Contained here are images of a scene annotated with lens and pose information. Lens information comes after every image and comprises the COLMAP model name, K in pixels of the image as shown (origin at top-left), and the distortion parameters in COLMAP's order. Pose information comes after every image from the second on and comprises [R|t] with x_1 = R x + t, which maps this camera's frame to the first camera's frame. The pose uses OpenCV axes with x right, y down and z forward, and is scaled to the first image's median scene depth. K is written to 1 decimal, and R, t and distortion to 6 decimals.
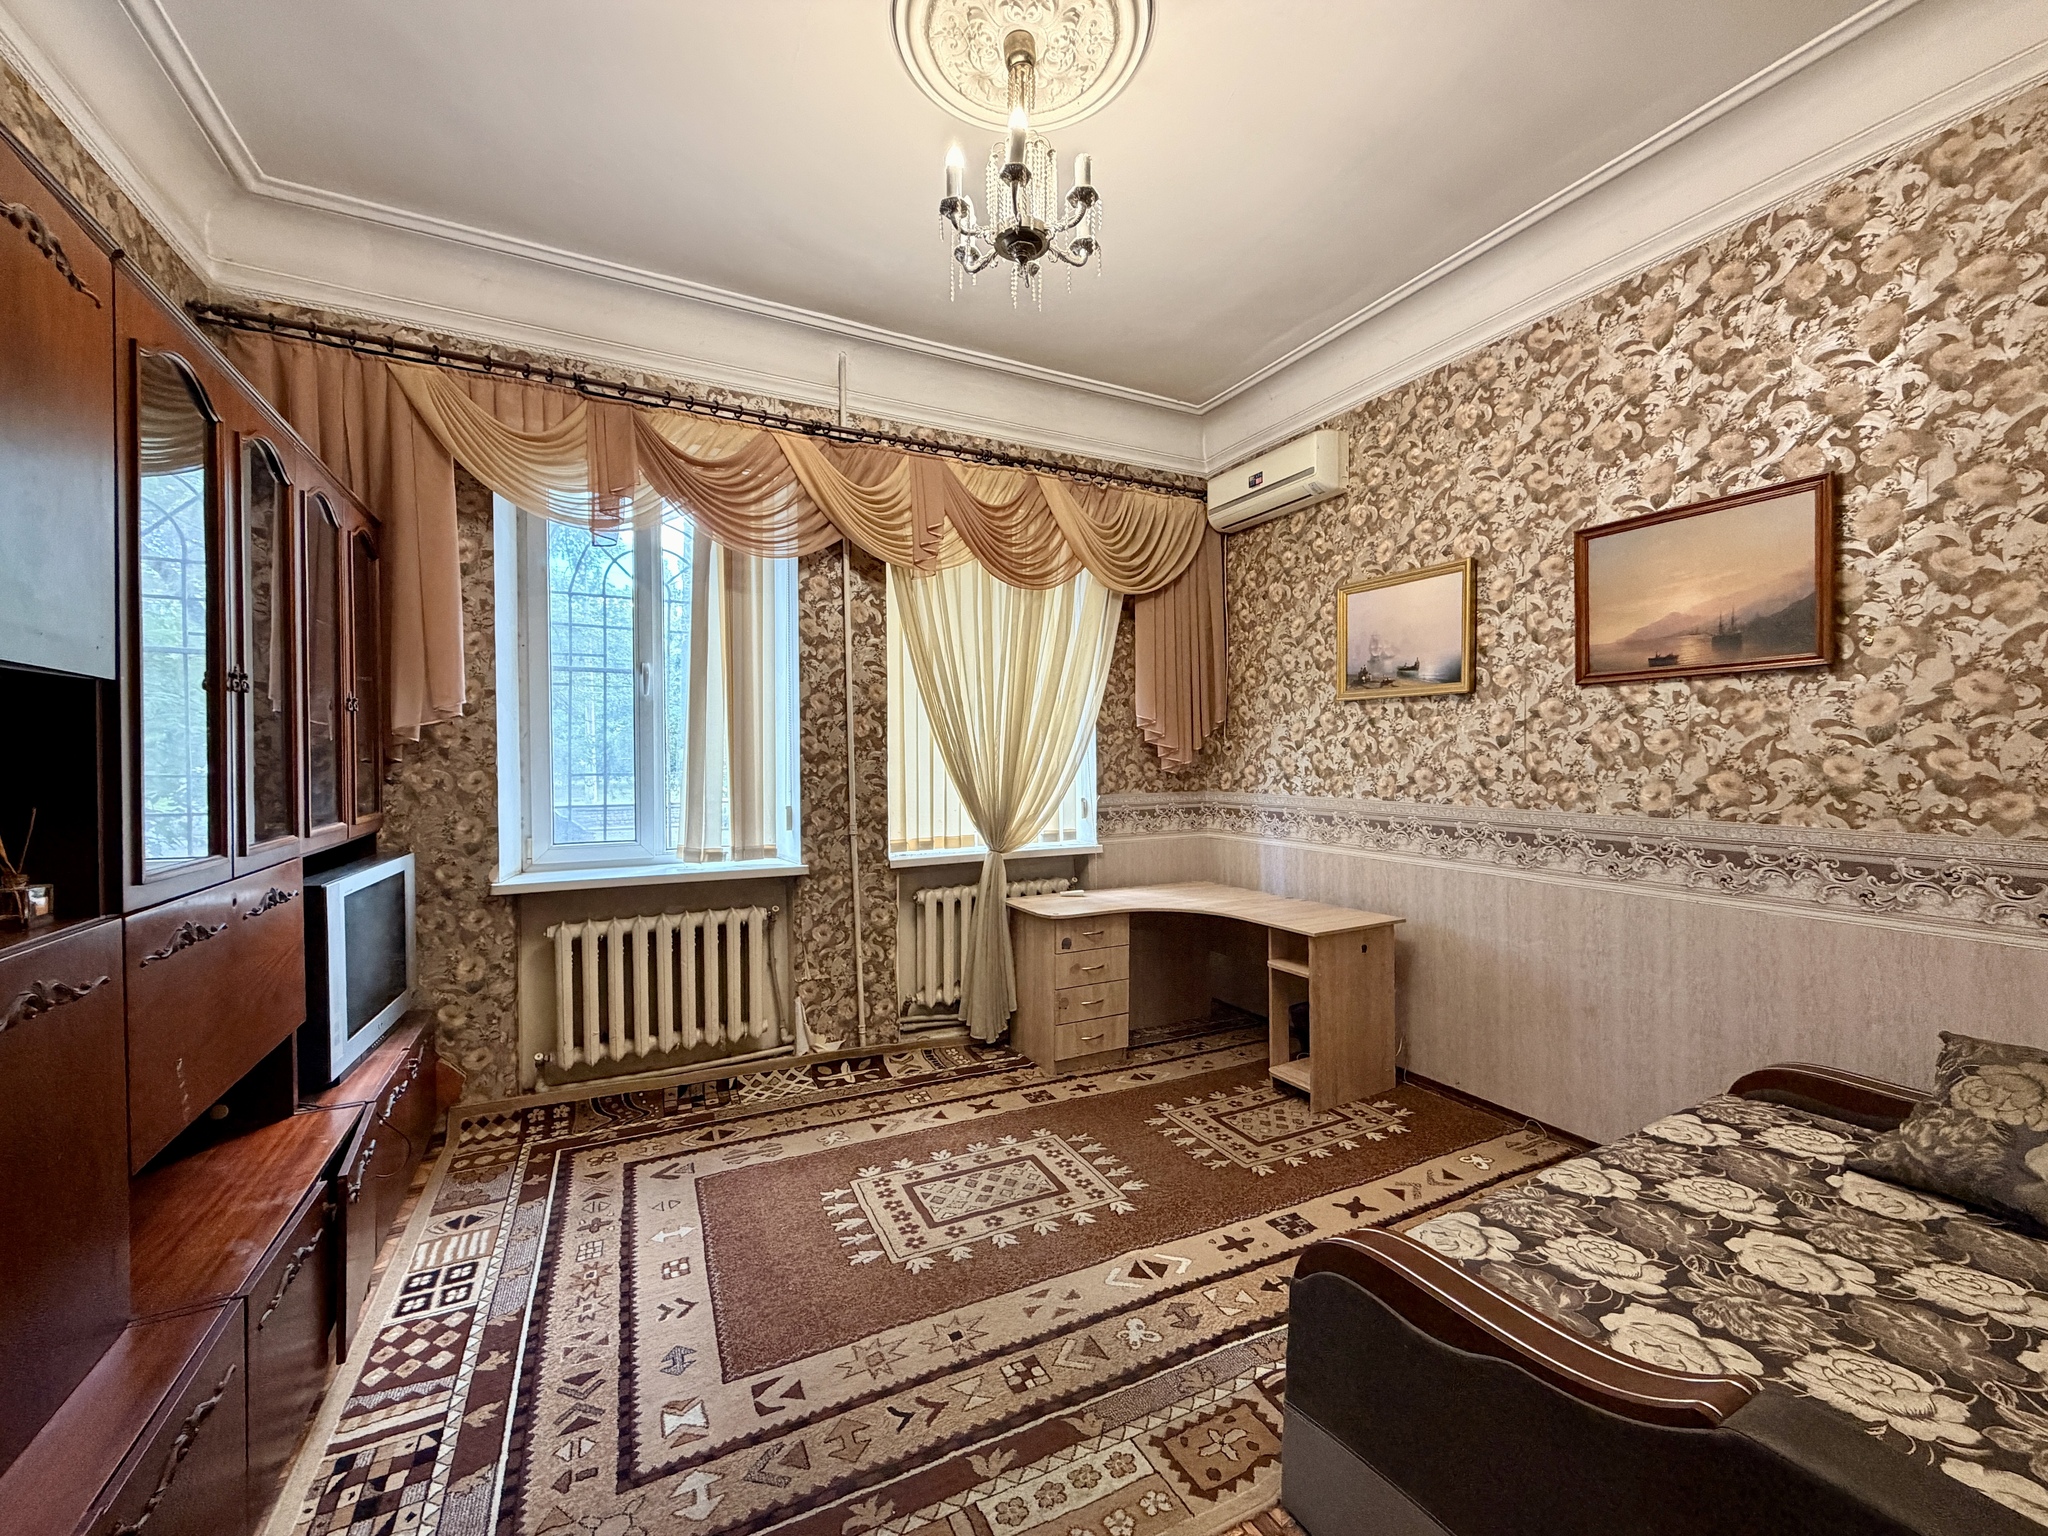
lens RADIAL K [[805.2, 0, 1024.0], [0, 805.2, 768.0], [0, 0, 1]] dist [-0.000036, 0.000668]
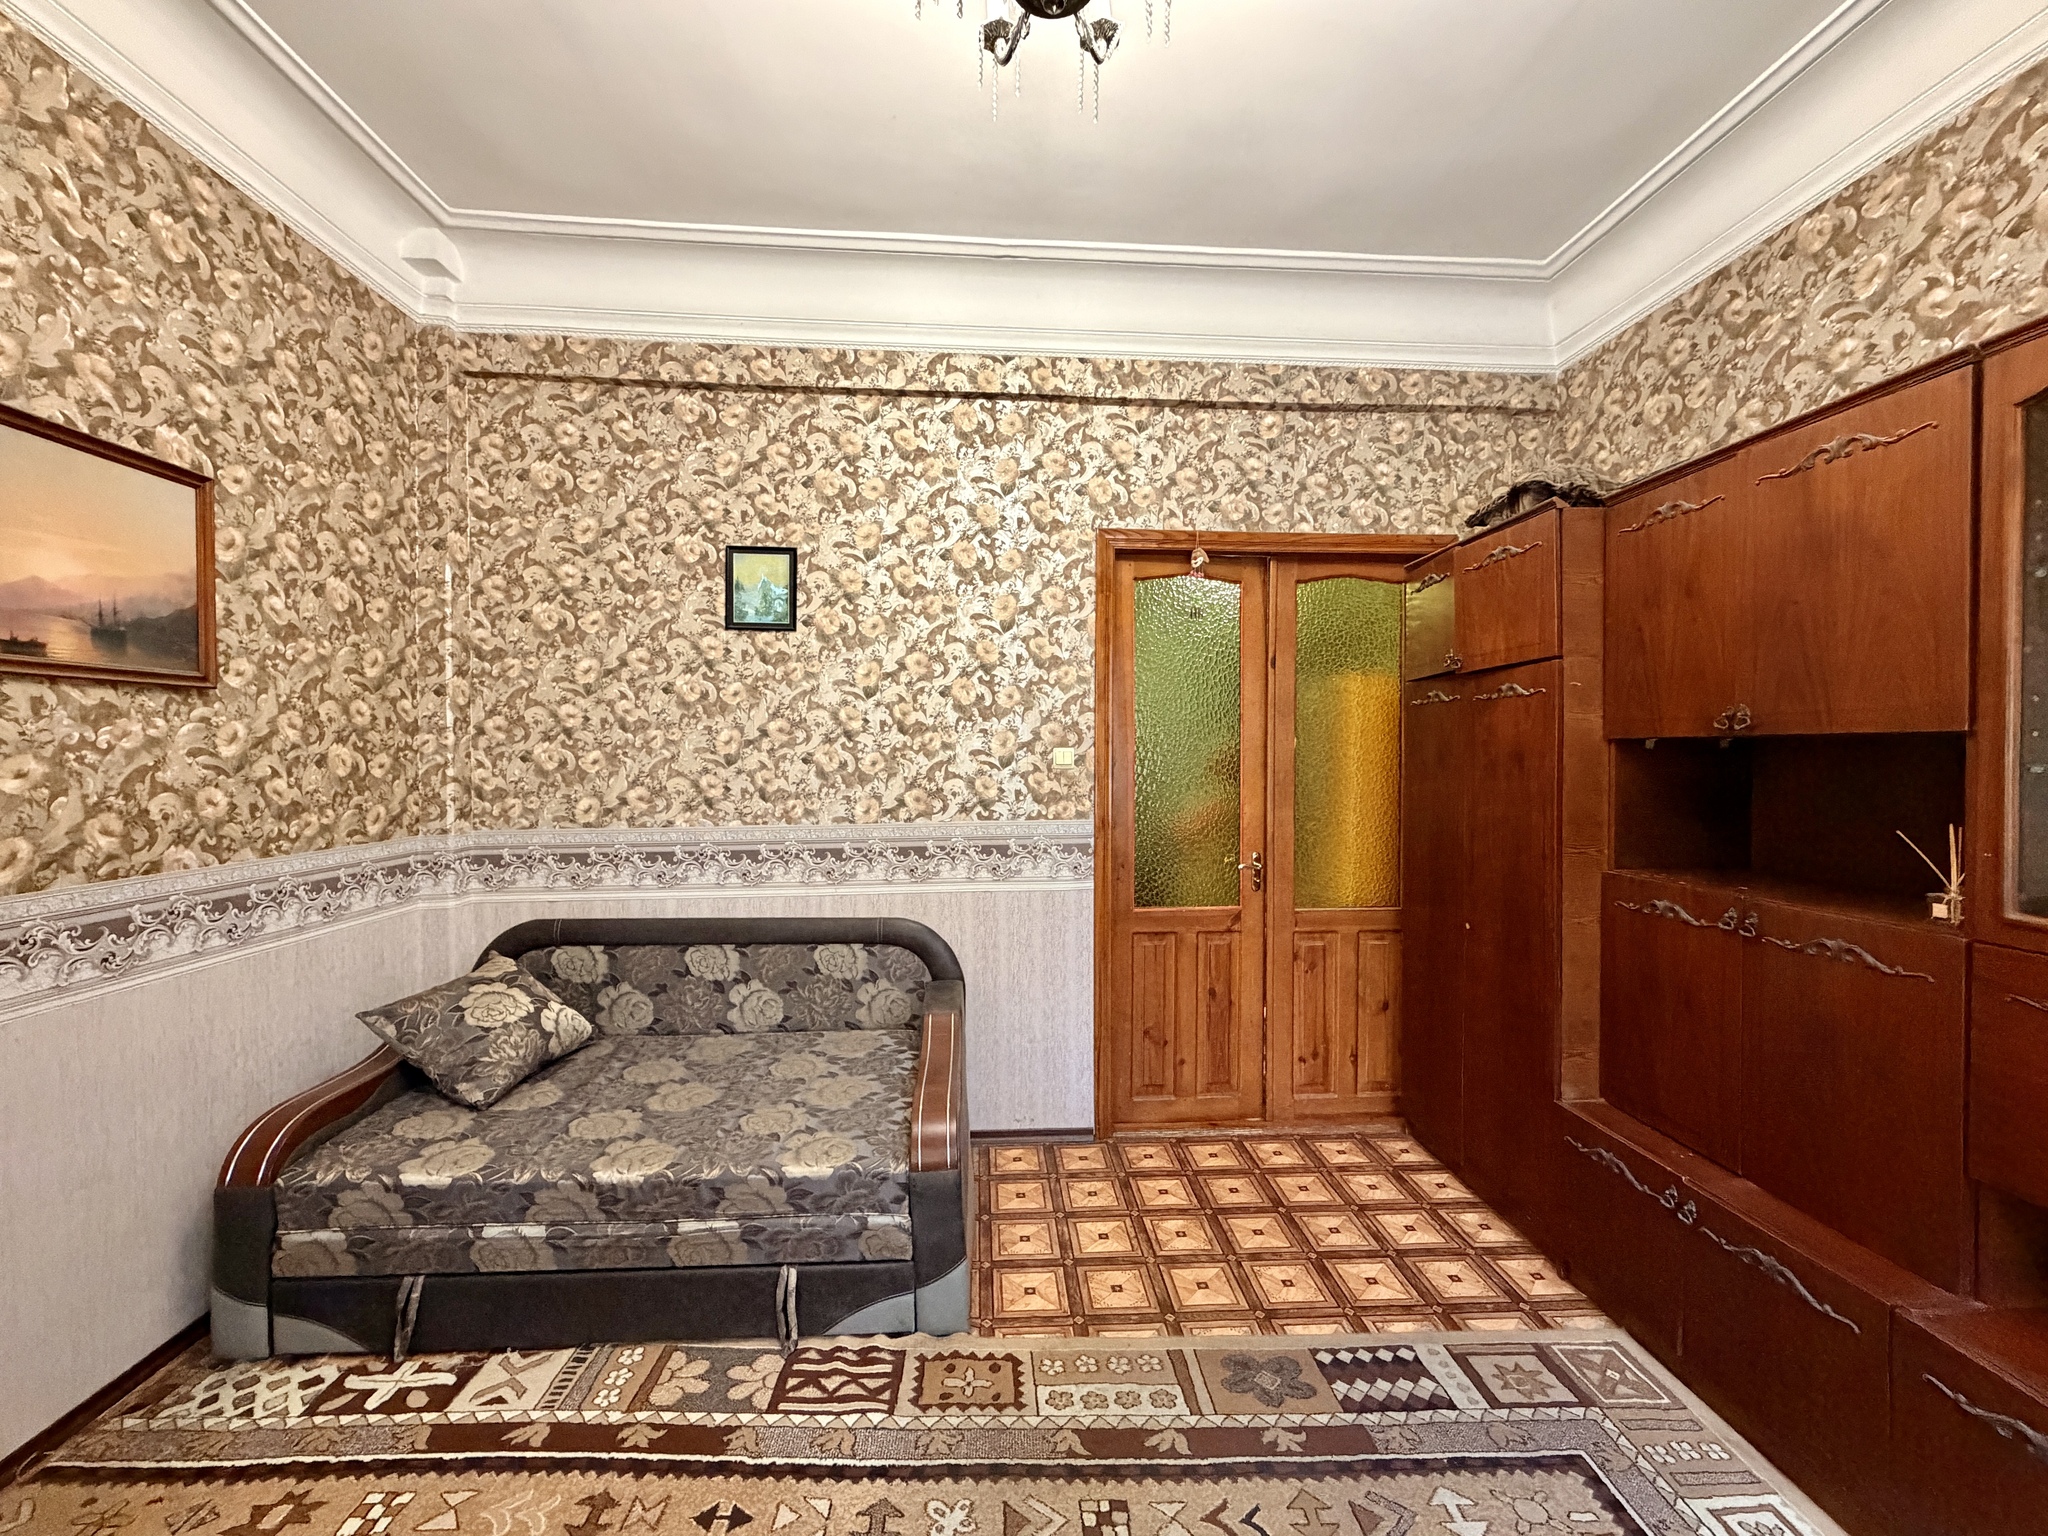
lens RADIAL K [[805.2, 0, 1024.0], [0, 805.2, 768.0], [0, 0, 1]] dist [-0.000036, 0.000668]
pose [[-0.907949, -0.002504, 0.419072, -0.247235], [0.011430, 0.999462, 0.030736, -0.061268], [-0.418924, 0.032697, -0.907432, 1.600092]]
